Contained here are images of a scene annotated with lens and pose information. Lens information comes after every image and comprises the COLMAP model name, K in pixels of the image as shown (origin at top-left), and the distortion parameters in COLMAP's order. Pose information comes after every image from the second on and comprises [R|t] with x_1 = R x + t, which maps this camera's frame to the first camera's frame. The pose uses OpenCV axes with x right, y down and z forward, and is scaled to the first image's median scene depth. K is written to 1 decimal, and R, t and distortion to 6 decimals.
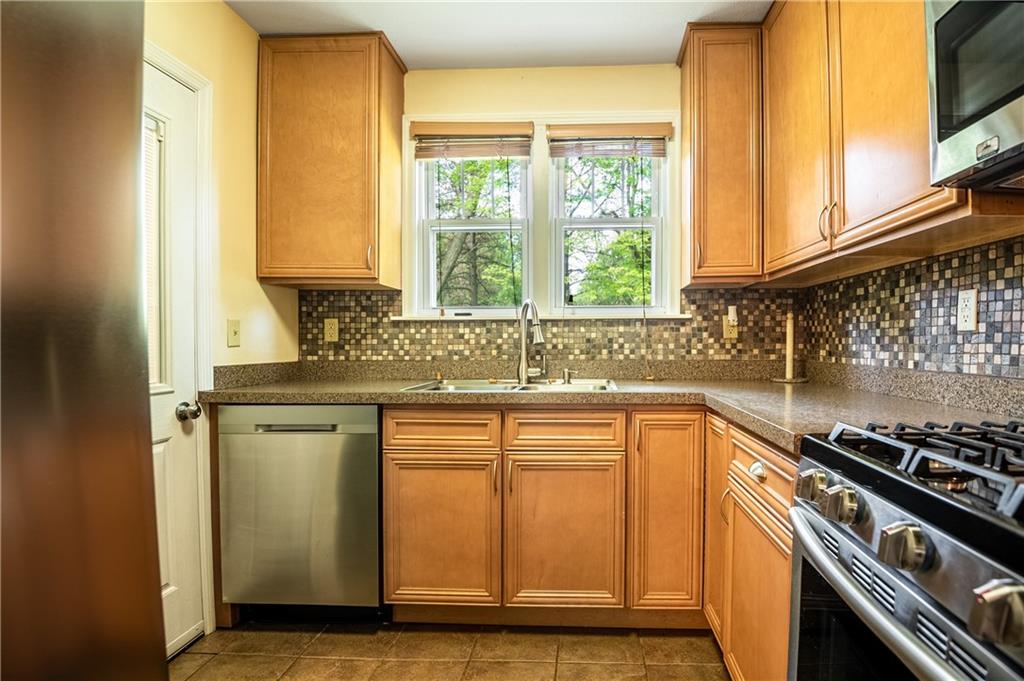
lens RADIAL K [[496.5, 0, 576.6], [0, 496.5, 356.0], [0, 0, 1]] dist [-0.000629, -0.041554]
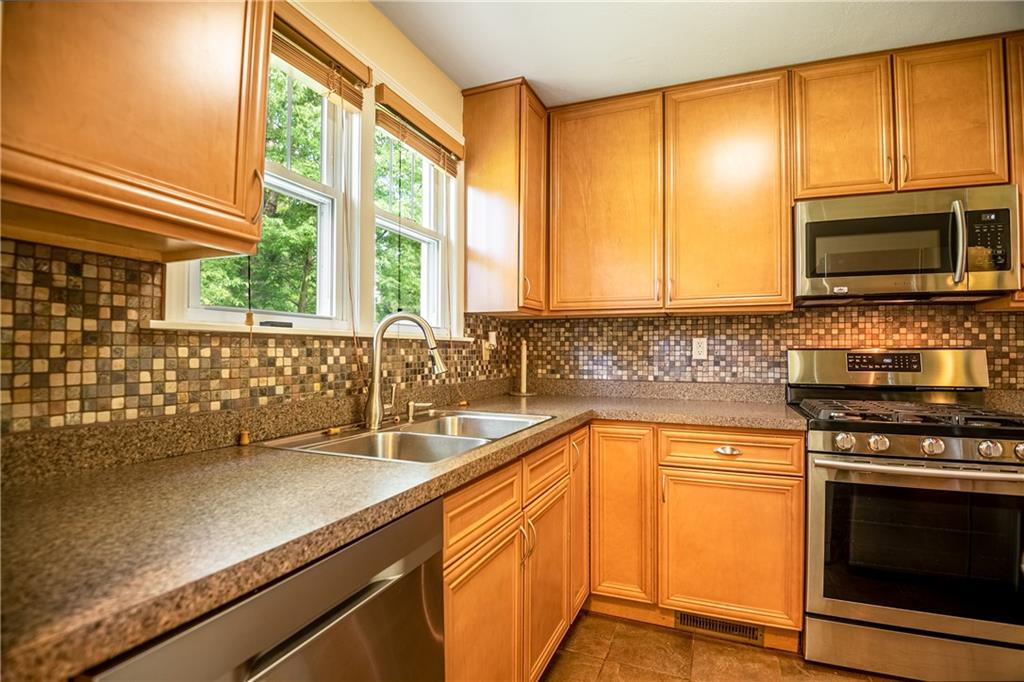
lens RADIAL K [[477.6, 0, 512.0], [0, 477.6, 341.0], [0, 0, 1]] dist [0.001029, -0.026803]
pose [[0.365018, 0.025206, 0.930659, -0.757668], [0.020526, 0.999173, -0.035112, -0.045883], [-0.930774, 0.031919, 0.364199, 0.634932]]
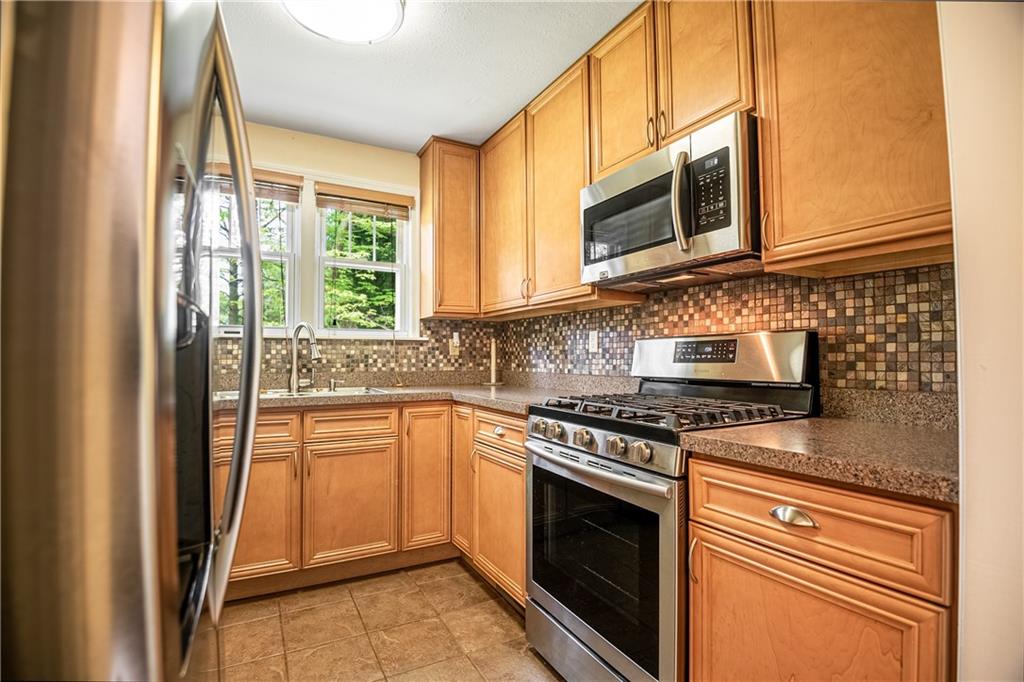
lens RADIAL K [[477.6, 0, 512.0], [0, 477.6, 341.0], [0, 0, 1]] dist [0.001029, -0.026803]
pose [[0.864834, 0.020833, 0.501625, -0.259697], [0.011104, 0.998101, -0.060595, 0.008885], [-0.501934, 0.057975, 0.862961, -0.285939]]
